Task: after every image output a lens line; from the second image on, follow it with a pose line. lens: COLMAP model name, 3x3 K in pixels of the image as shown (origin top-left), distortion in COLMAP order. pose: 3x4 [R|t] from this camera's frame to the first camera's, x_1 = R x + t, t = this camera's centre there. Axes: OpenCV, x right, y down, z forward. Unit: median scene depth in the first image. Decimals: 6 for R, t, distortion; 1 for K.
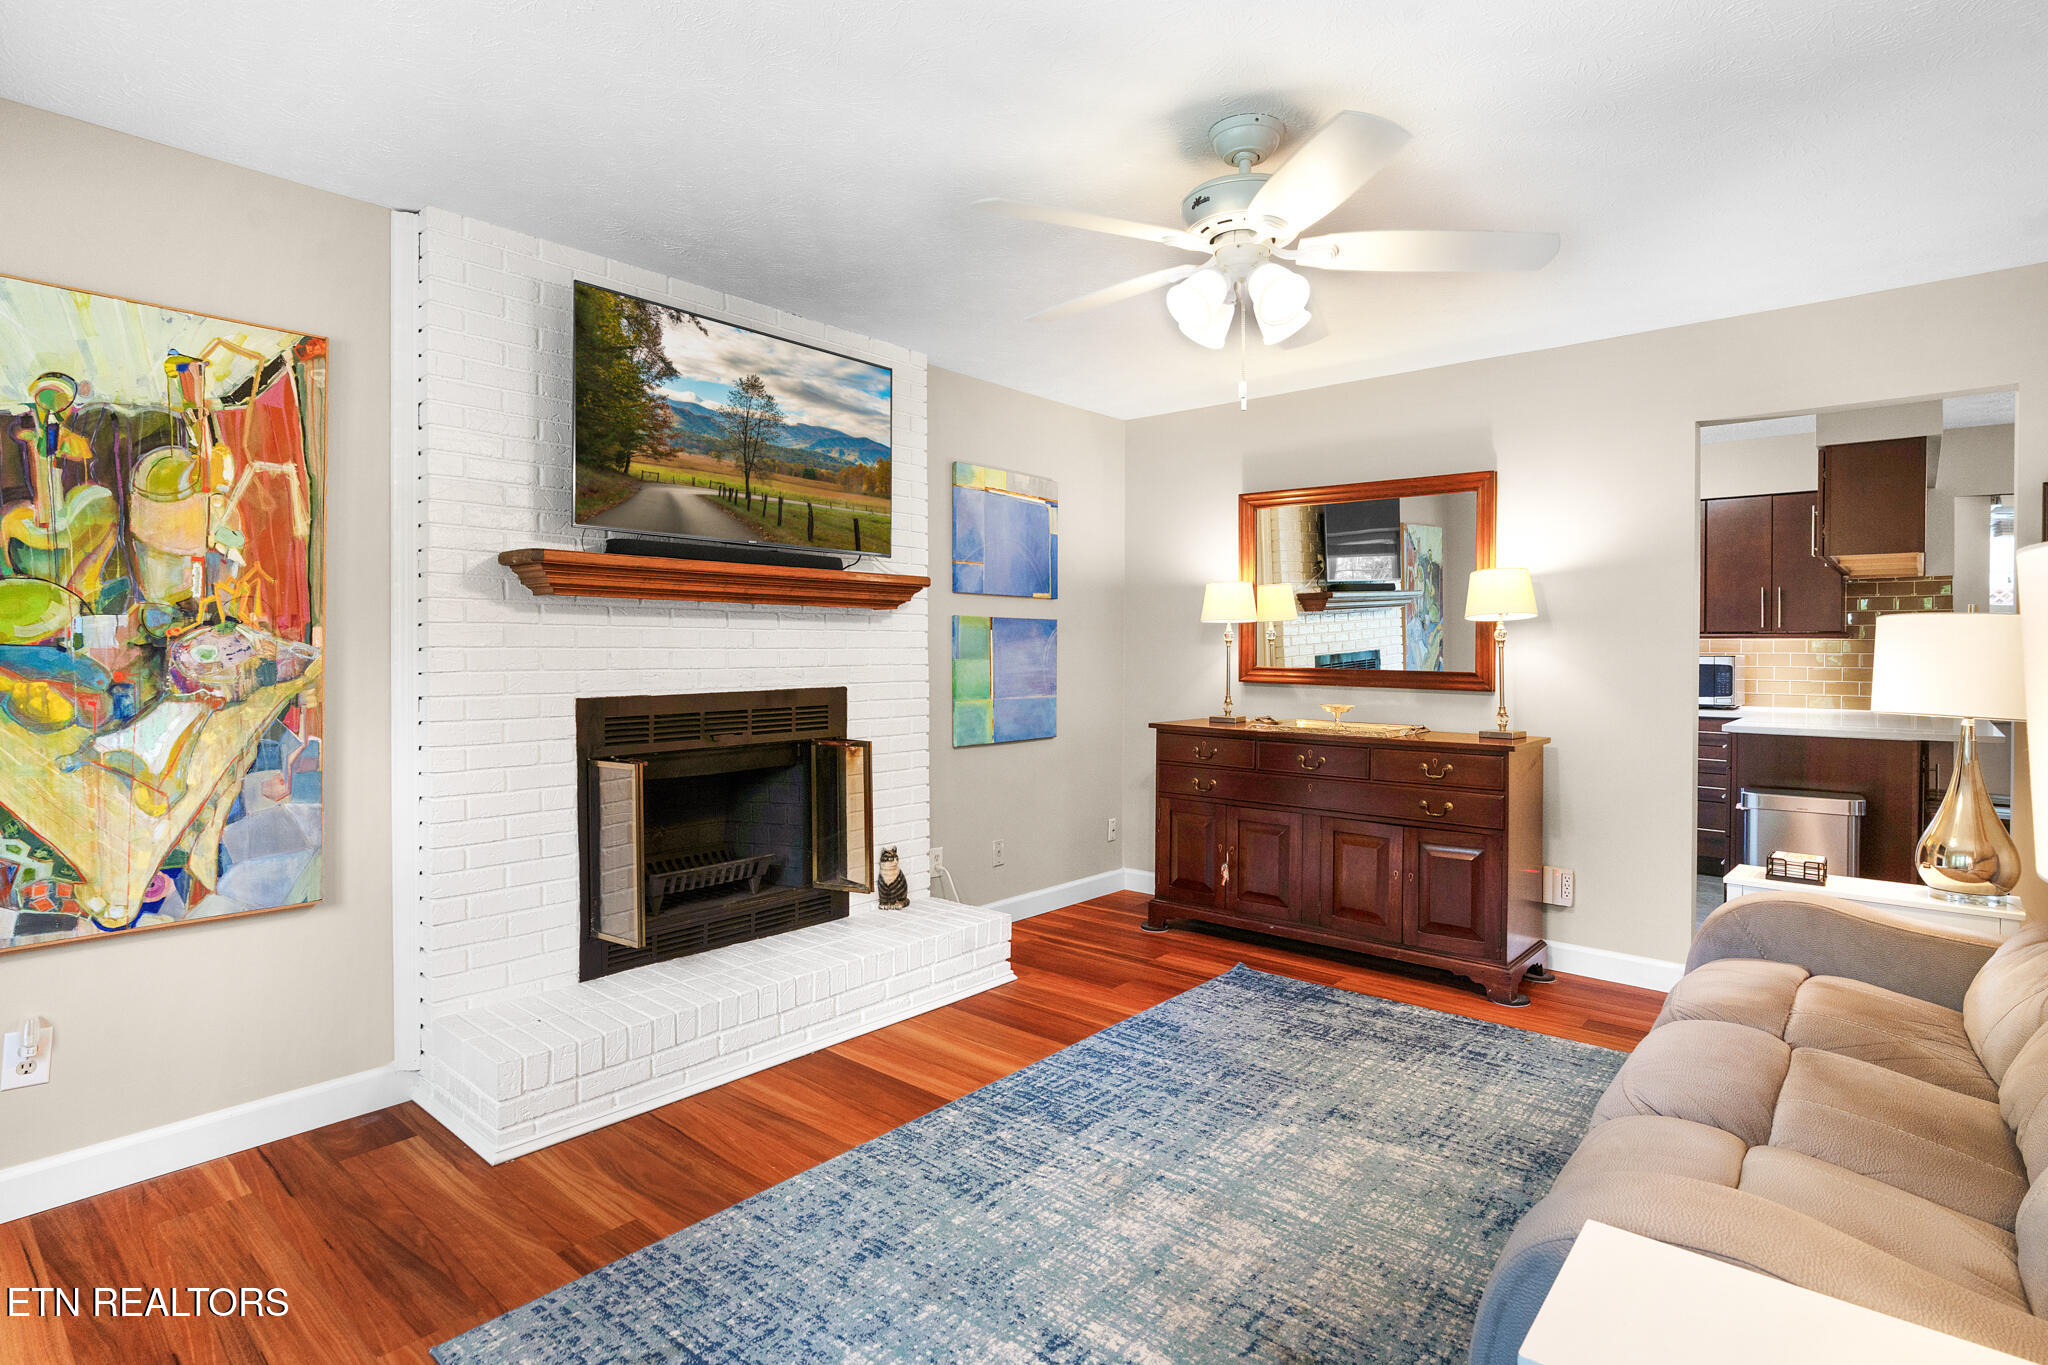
lens RADIAL K [[1010.0, 0, 1020.4], [0, 1010.0, 664.7], [0, 0, 1]] dist [-0.003576, -0.000378]
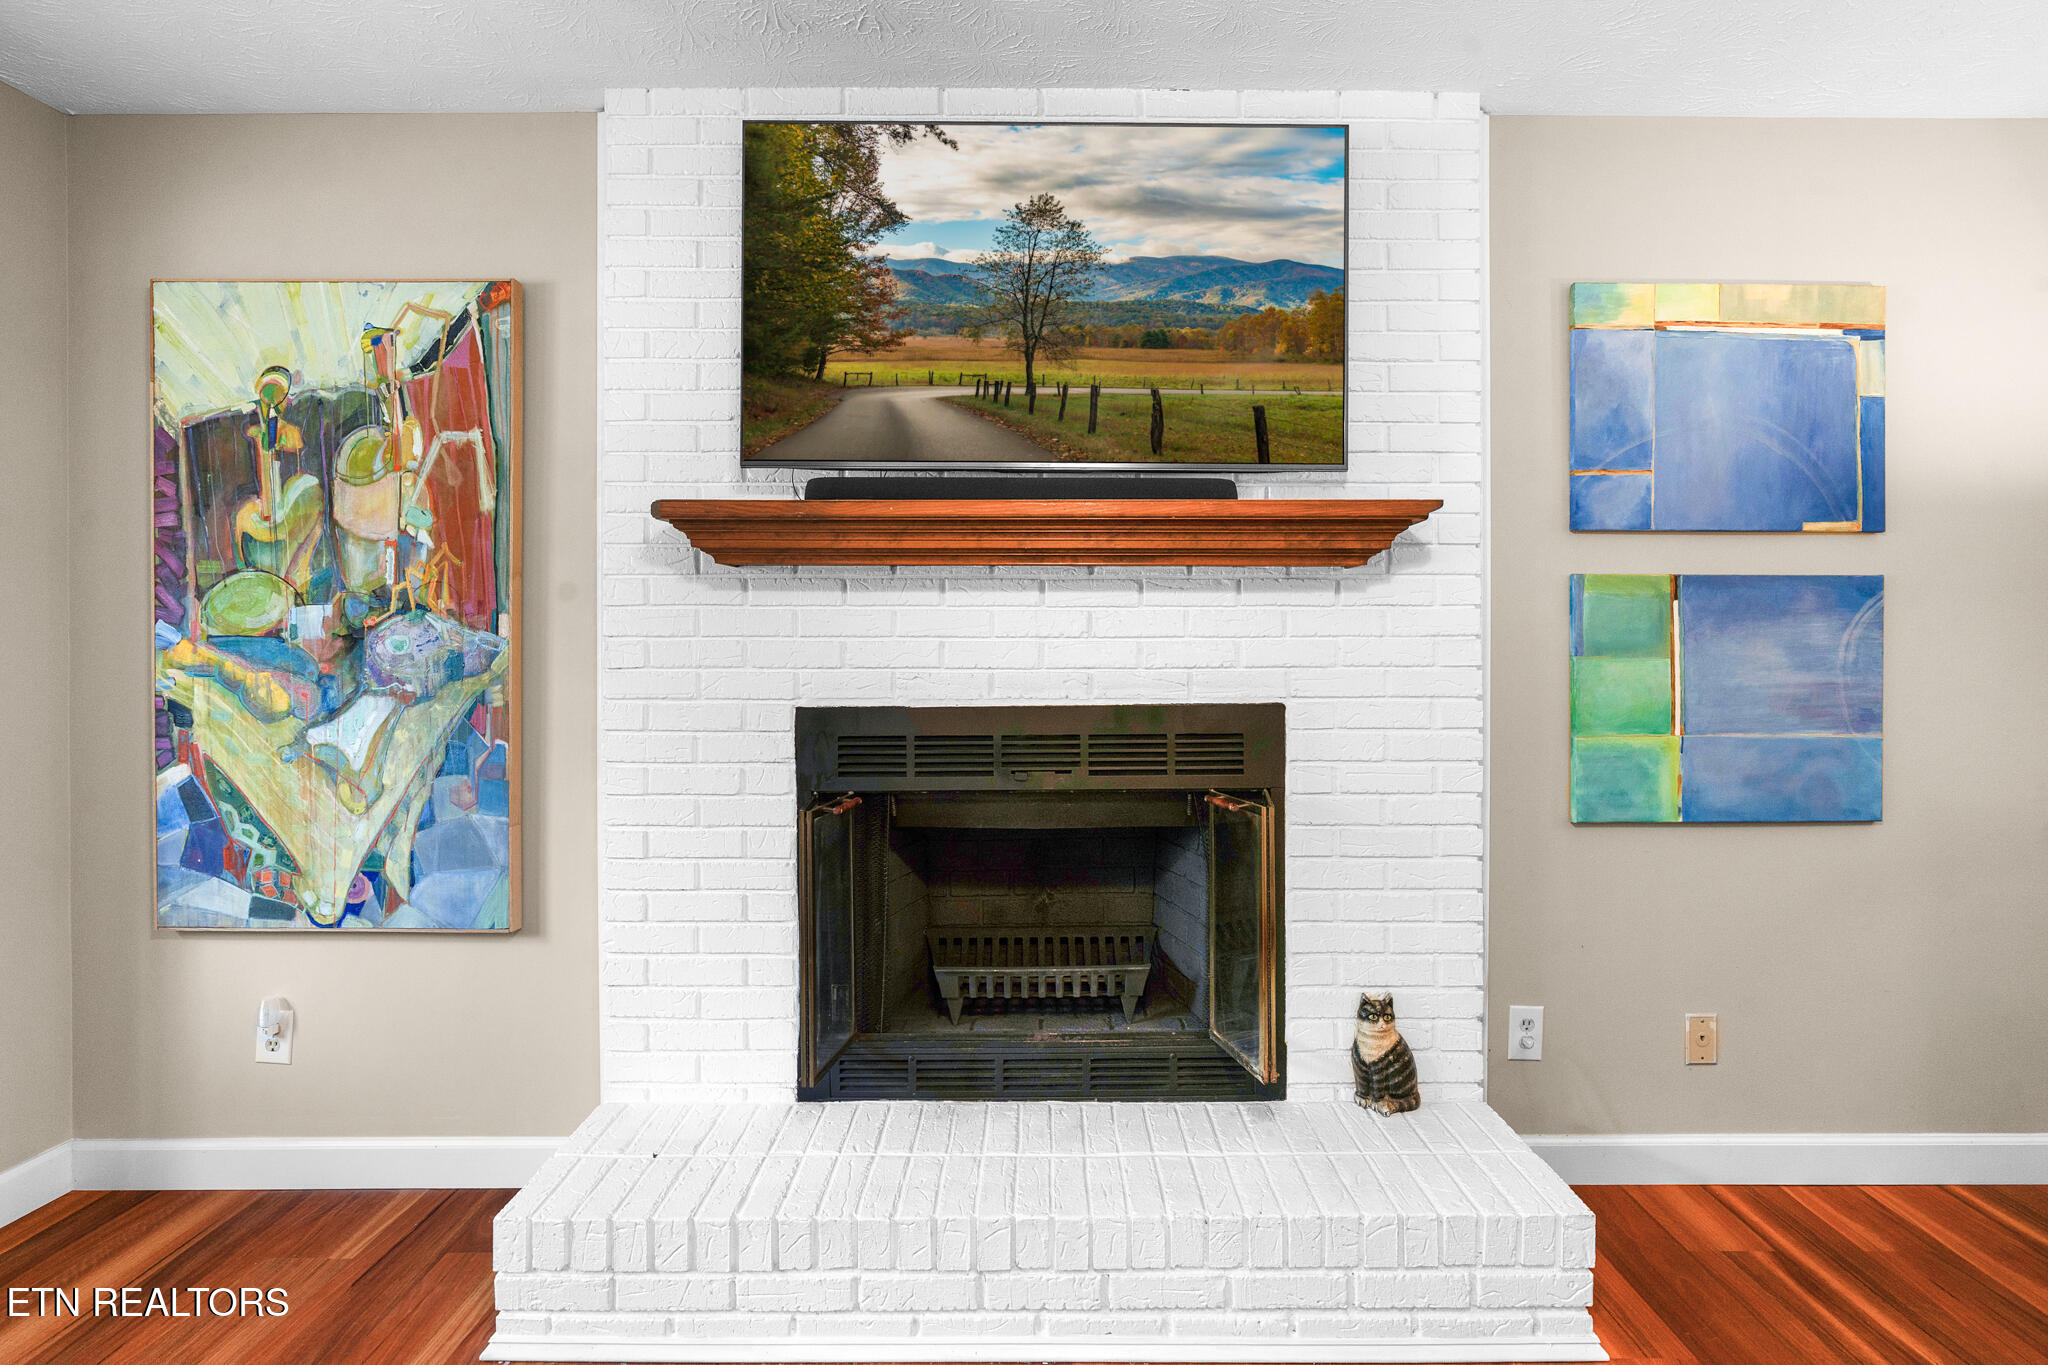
lens RADIAL K [[995.4, 0, 1026.0], [0, 995.4, 646.0], [0, 0, 1]] dist [-0.007411, 0.000774]
pose [[0.657728, 0.002812, -0.753251, 0.215114], [-0.009817, 0.999940, -0.004839, -0.009104], [0.753192, 0.010577, 0.657716, 0.685448]]
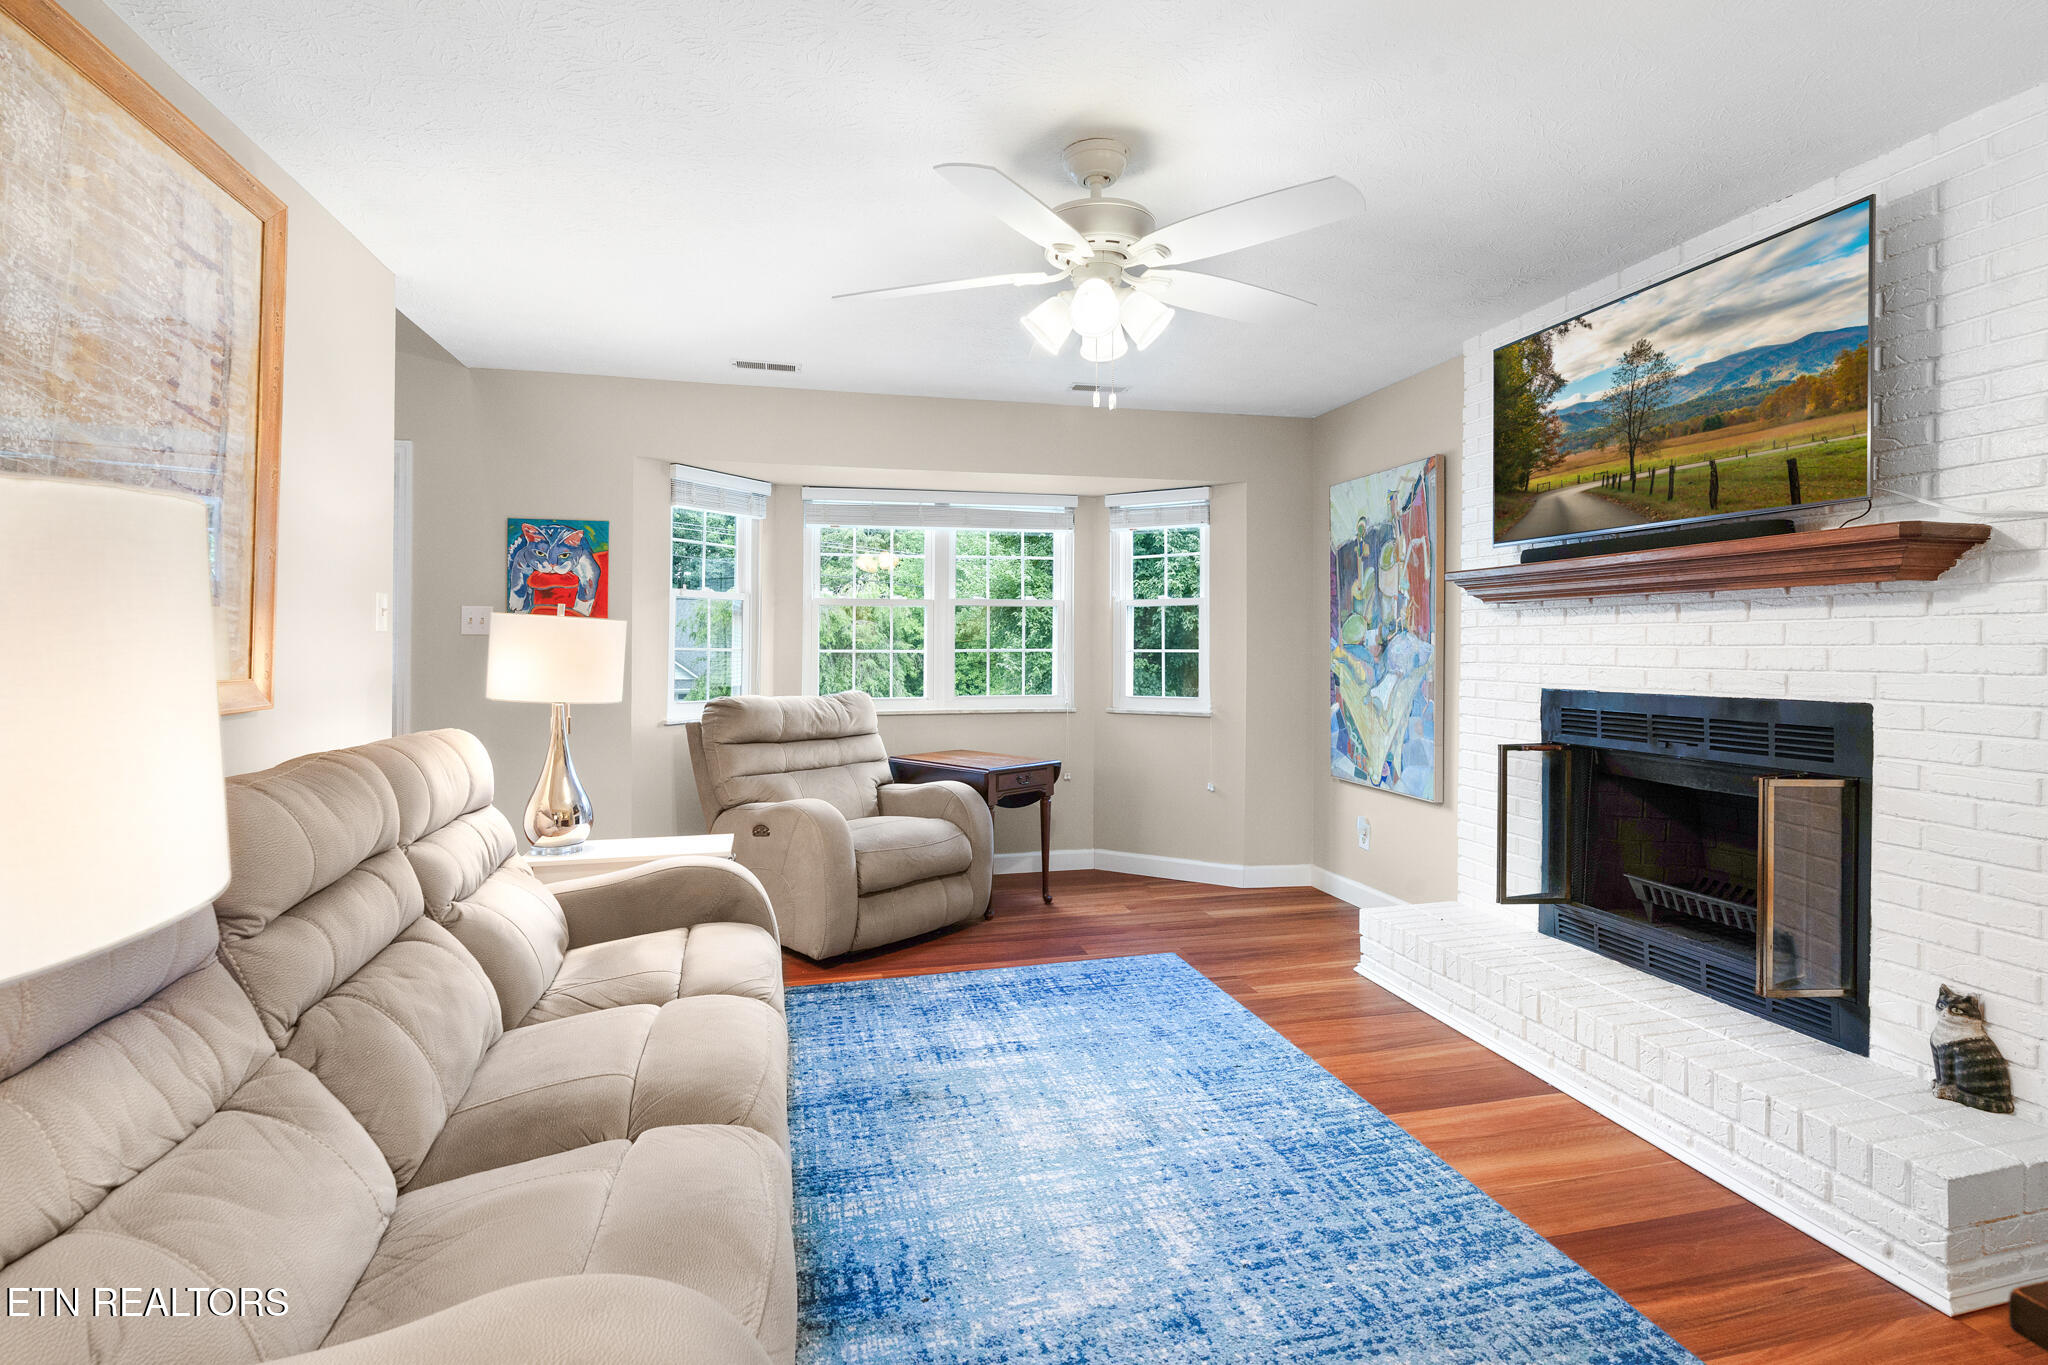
lens RADIAL K [[995.4, 0, 1026.0], [0, 995.4, 646.0], [0, 0, 1]] dist [-0.007411, 0.000774]
pose [[-0.576573, -0.004107, -0.817035, 0.883116], [-0.017751, 0.999814, 0.007501, -0.014566], [0.816853, 0.018829, -0.576539, 1.227847]]
